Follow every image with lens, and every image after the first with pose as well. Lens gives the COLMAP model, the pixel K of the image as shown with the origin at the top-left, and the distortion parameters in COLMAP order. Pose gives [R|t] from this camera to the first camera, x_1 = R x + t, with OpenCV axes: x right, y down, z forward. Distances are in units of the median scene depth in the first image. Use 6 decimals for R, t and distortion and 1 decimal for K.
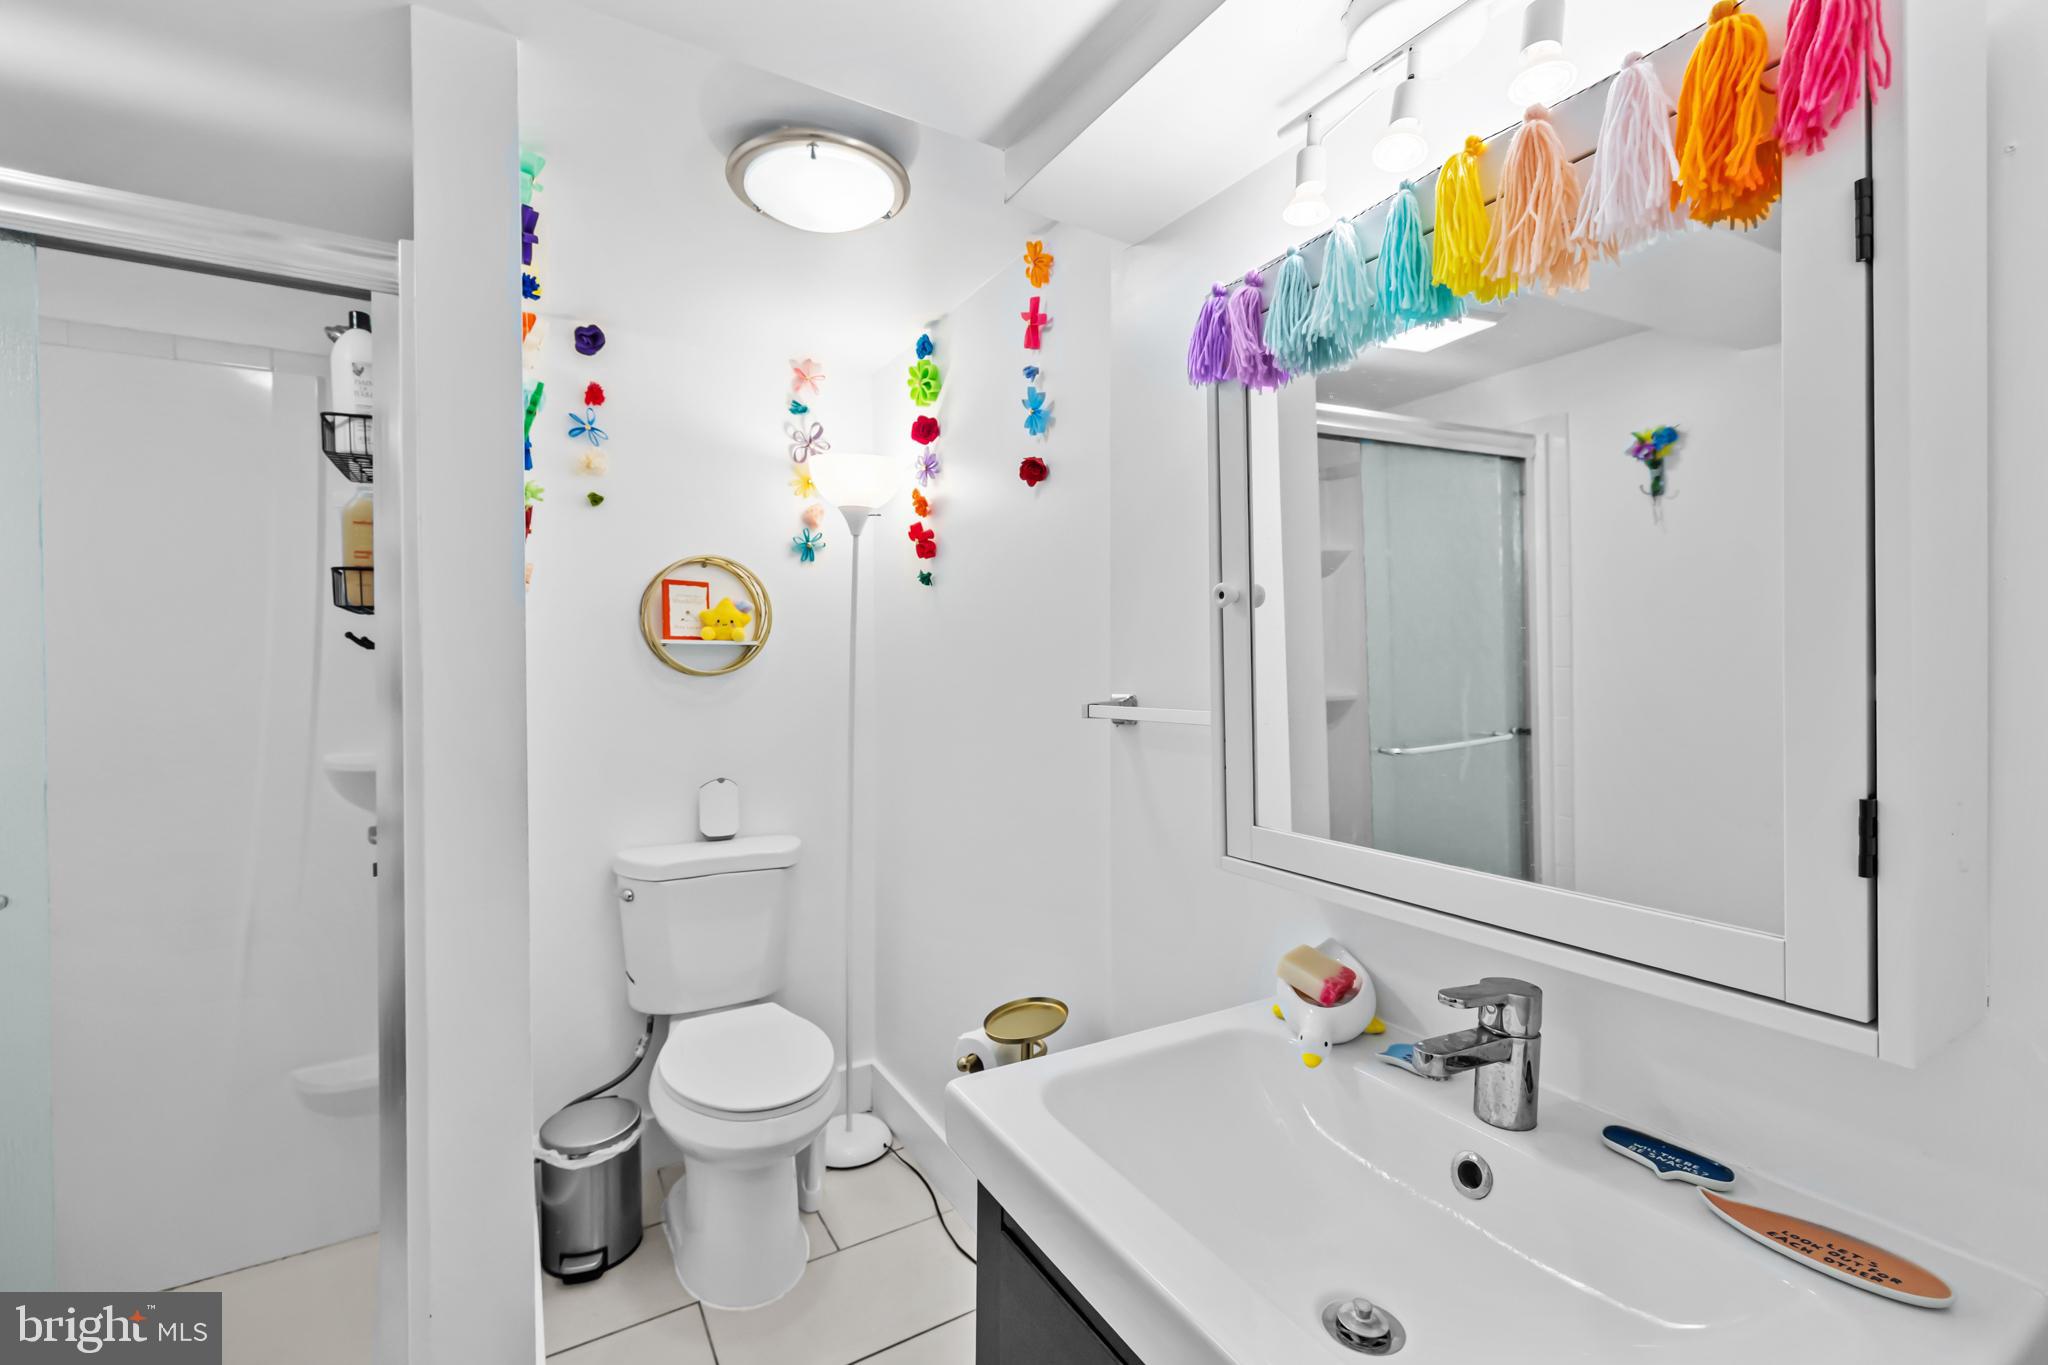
lens RADIAL K [[871.6, 0, 1025.8], [0, 871.6, 668.4], [0, 0, 1]] dist [-0.001835, 0.000912]
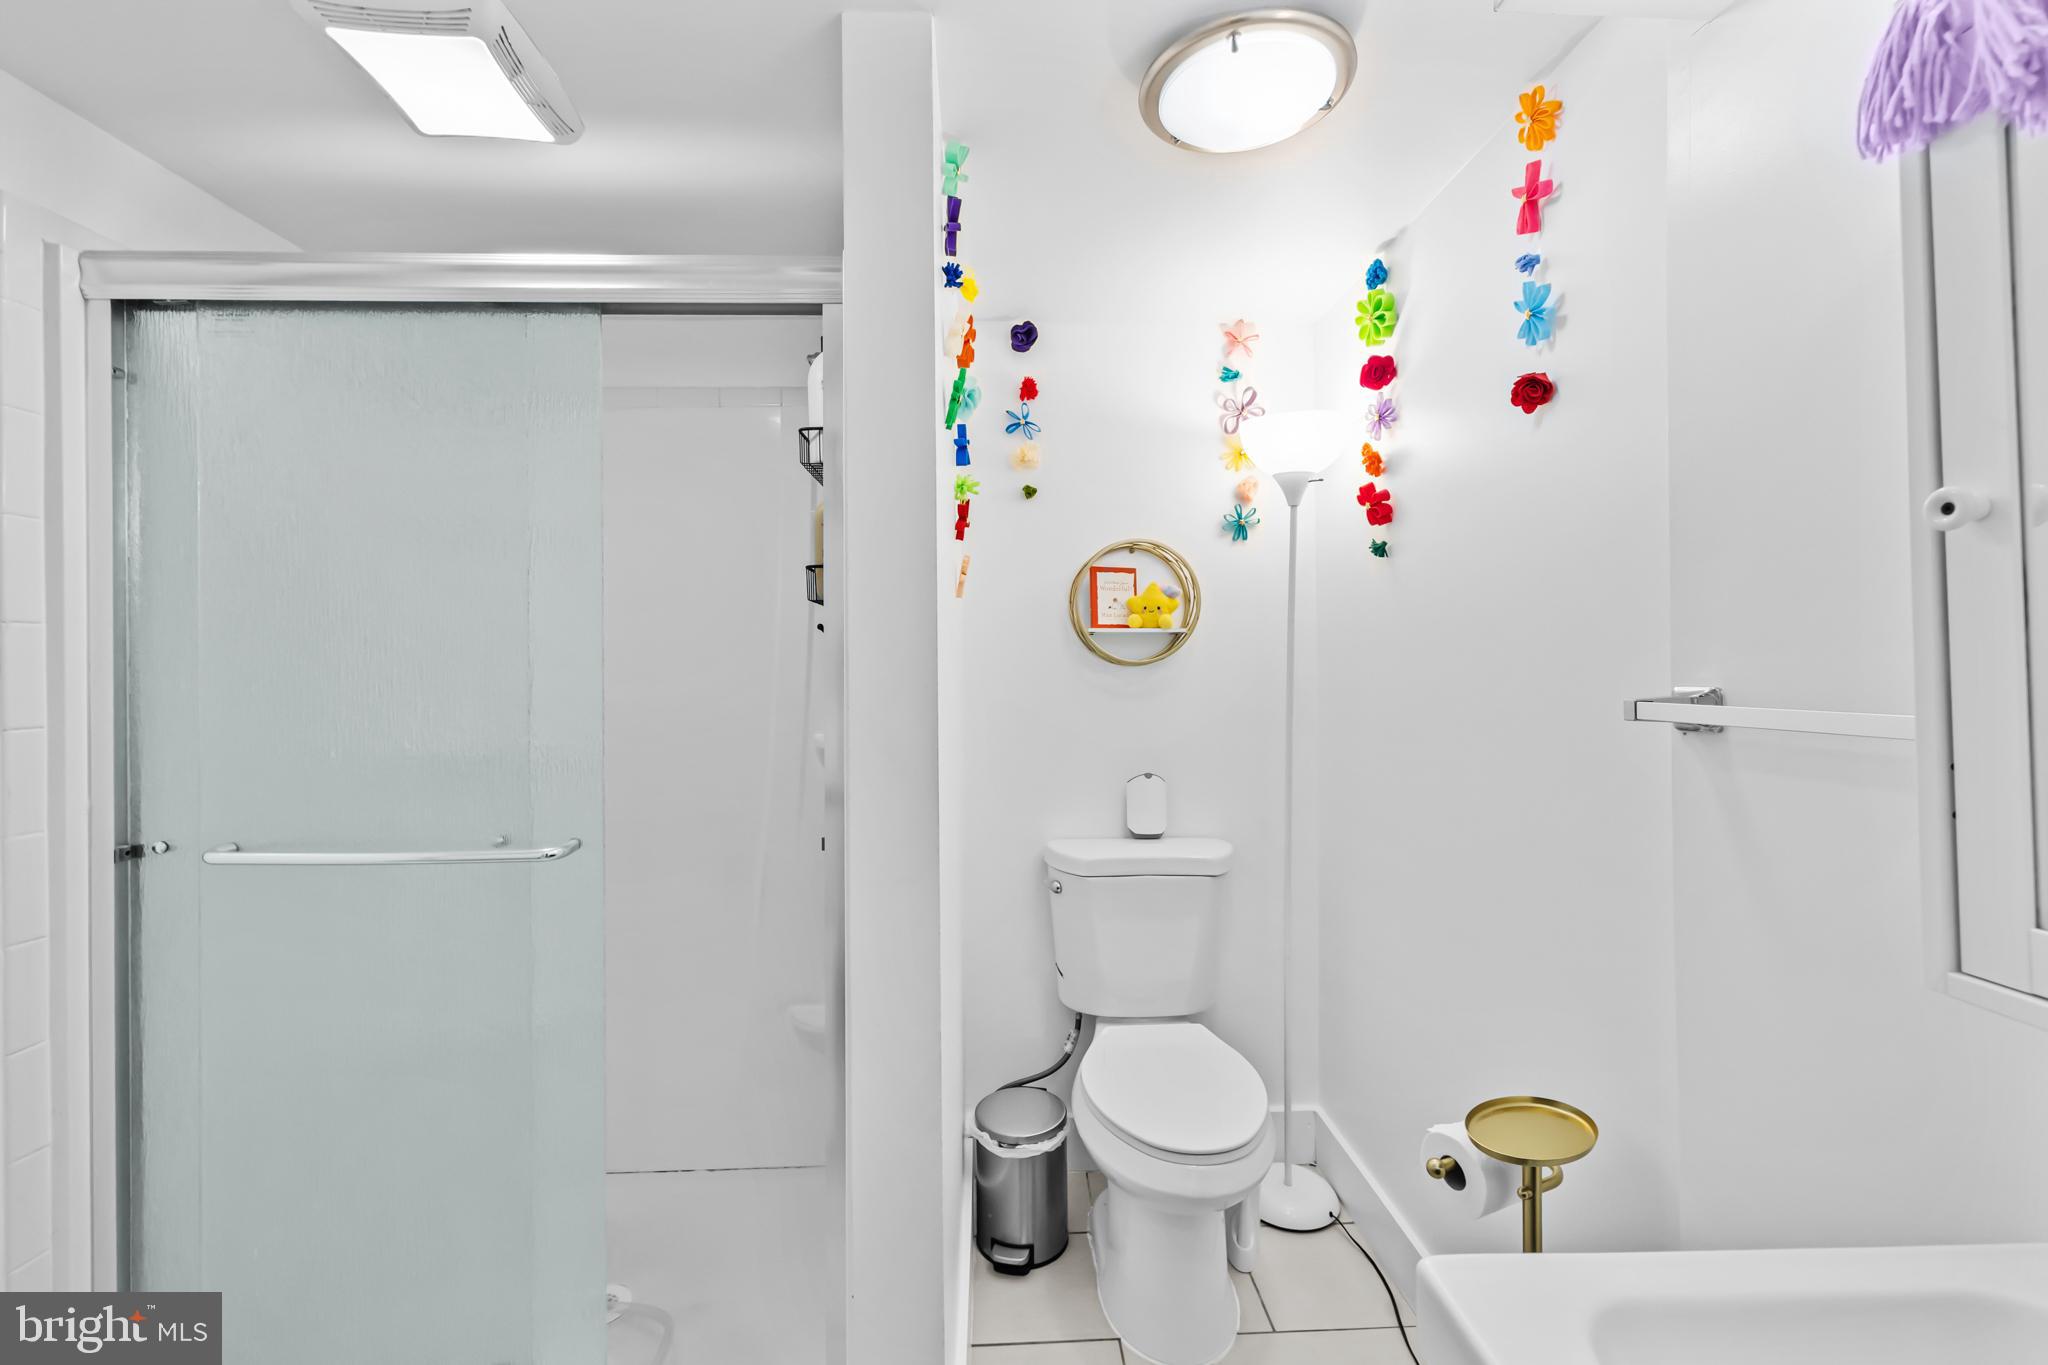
lens RADIAL K [[871.6, 0, 1015.0], [0, 871.6, 662.0], [0, 0, 1]] dist [-0.001835, 0.000912]
pose [[0.872472, -0.004204, -0.488646, -0.014731], [0.003307, 0.999991, -0.002700, 0.008411], [0.488653, 0.000739, 0.872478, 0.122027]]
